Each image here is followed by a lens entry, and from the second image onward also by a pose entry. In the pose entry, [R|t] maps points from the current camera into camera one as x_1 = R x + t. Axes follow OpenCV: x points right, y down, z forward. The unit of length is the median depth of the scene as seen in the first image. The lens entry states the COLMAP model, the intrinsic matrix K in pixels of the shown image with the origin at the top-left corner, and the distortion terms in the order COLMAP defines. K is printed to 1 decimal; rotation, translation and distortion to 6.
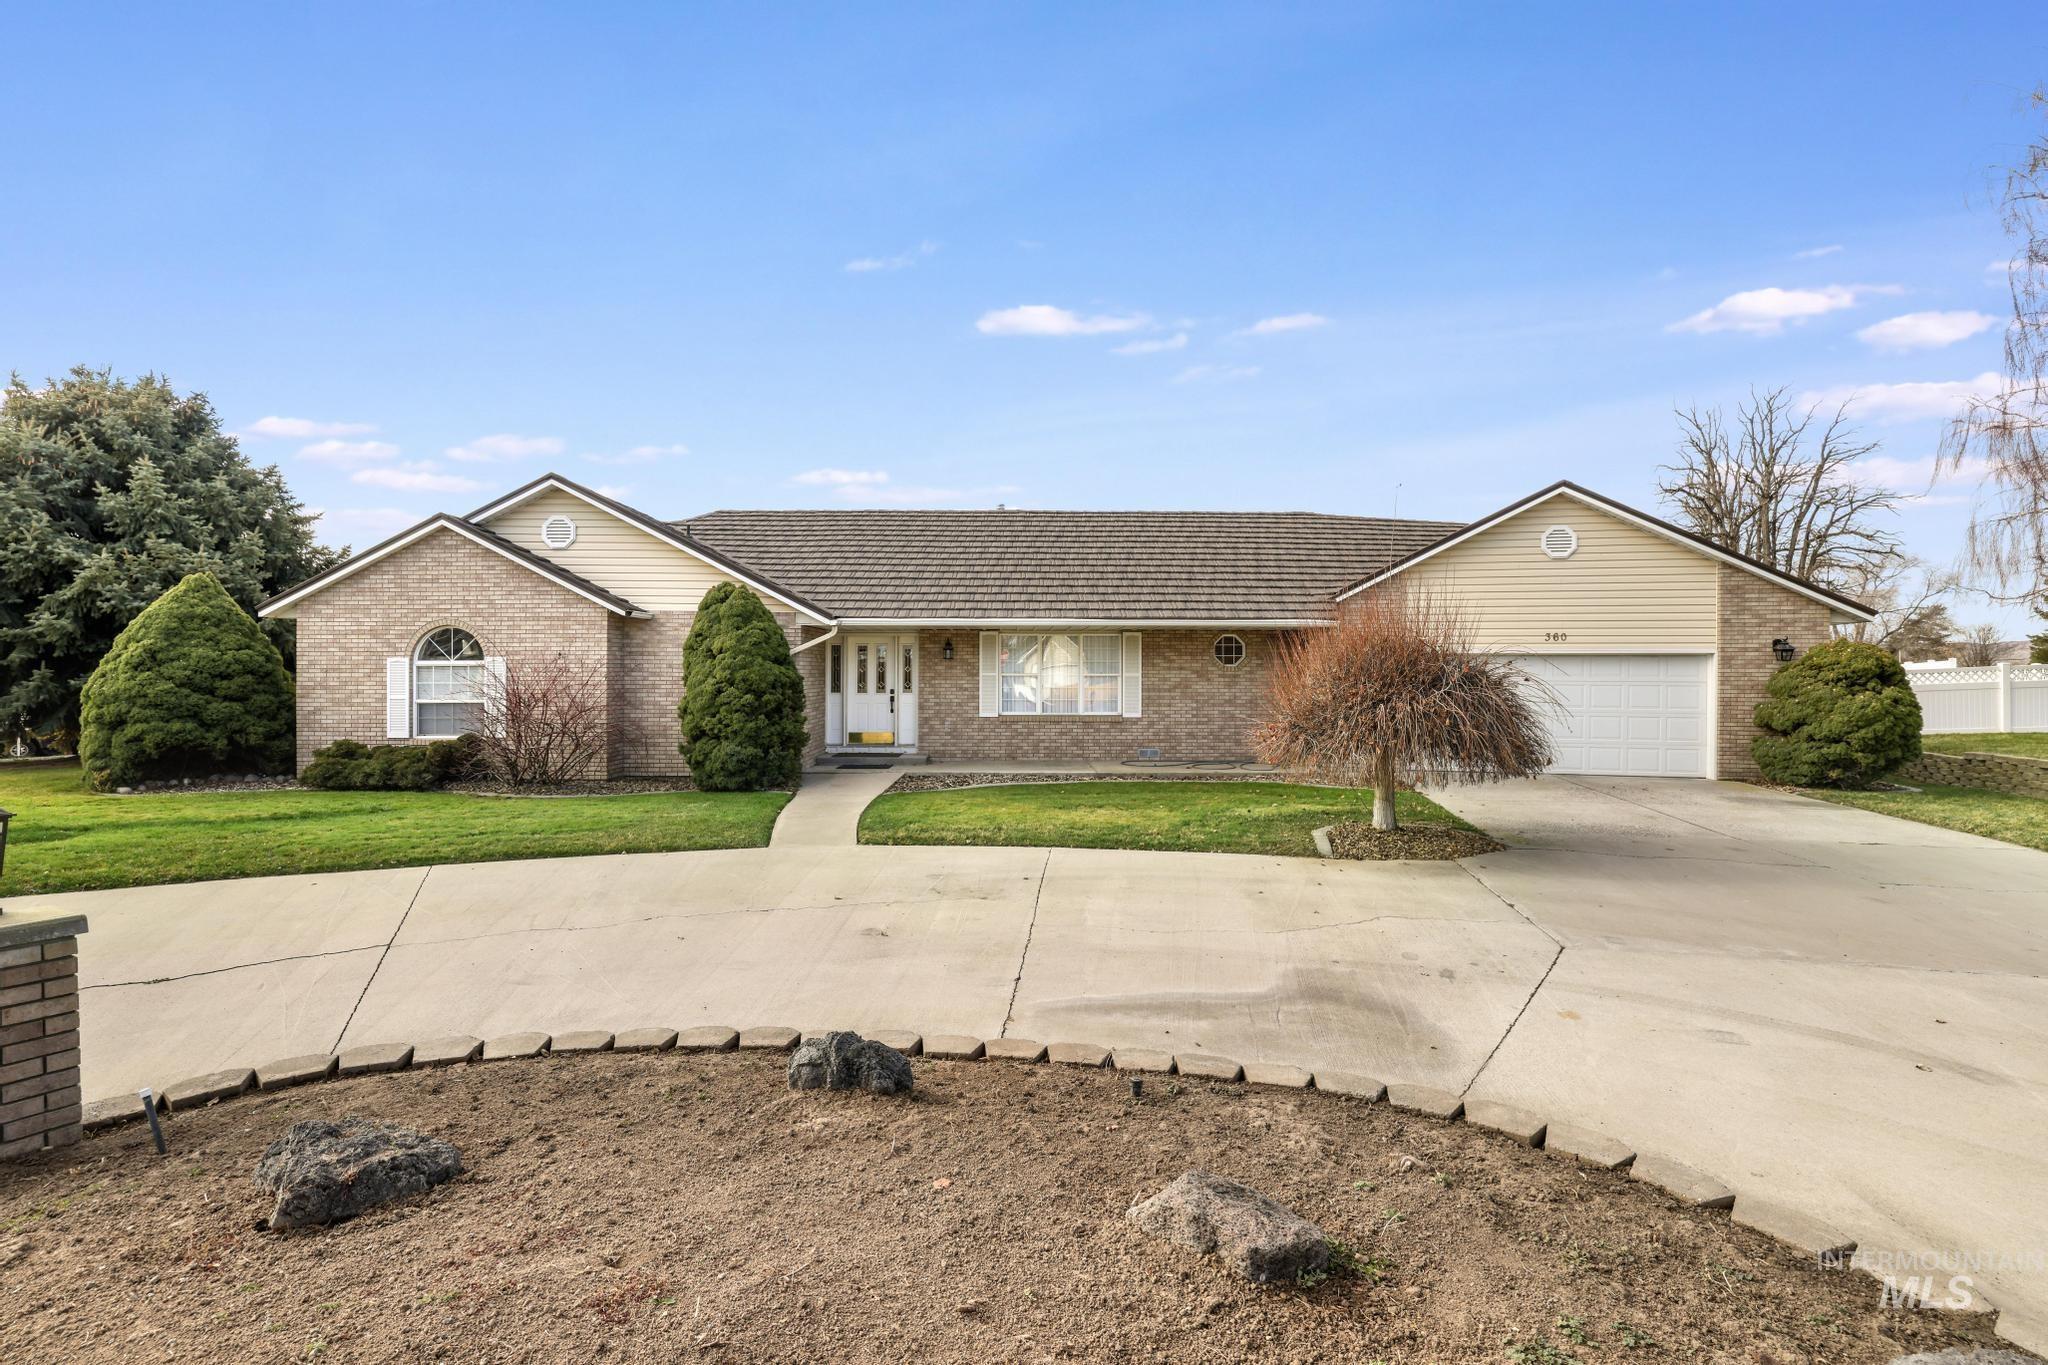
lens RADIAL K [[876.8, 0, 1027.2], [0, 876.8, 659.3], [0, 0, 1]] dist [-0.042558, 0.015348]
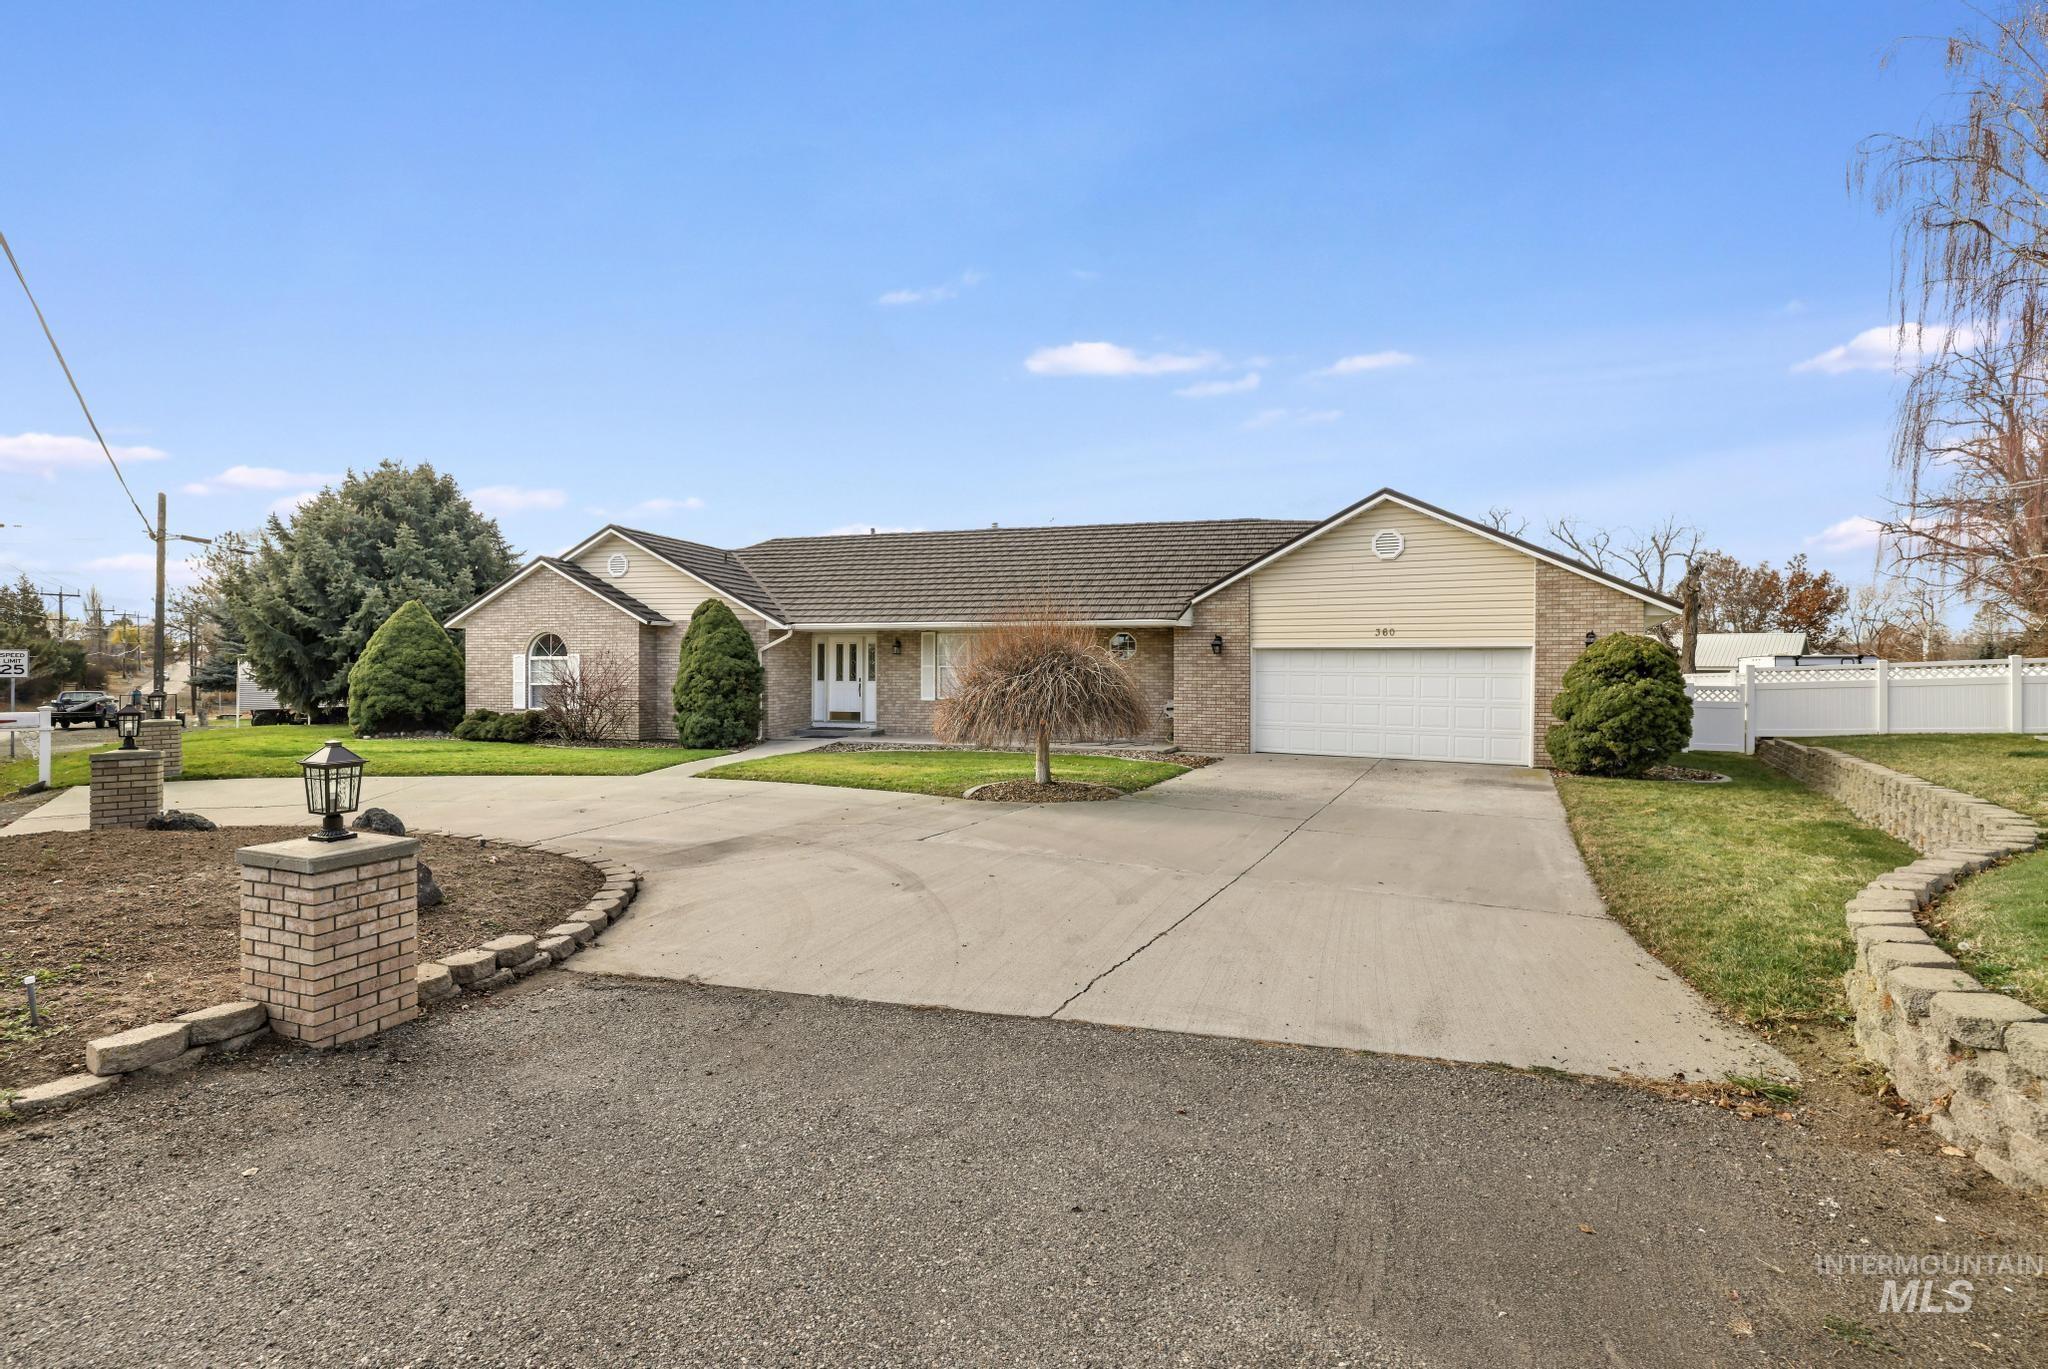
lens RADIAL K [[876.8, 0, 1027.2], [0, 876.8, 661.3], [0, 0, 1]] dist [-0.042558, 0.015348]
pose [[0.960611, -0.000780, -0.277895, 0.508308], [0.002616, 0.999977, 0.006236, 0.002789], [0.277884, -0.006717, 0.960591, -0.182321]]
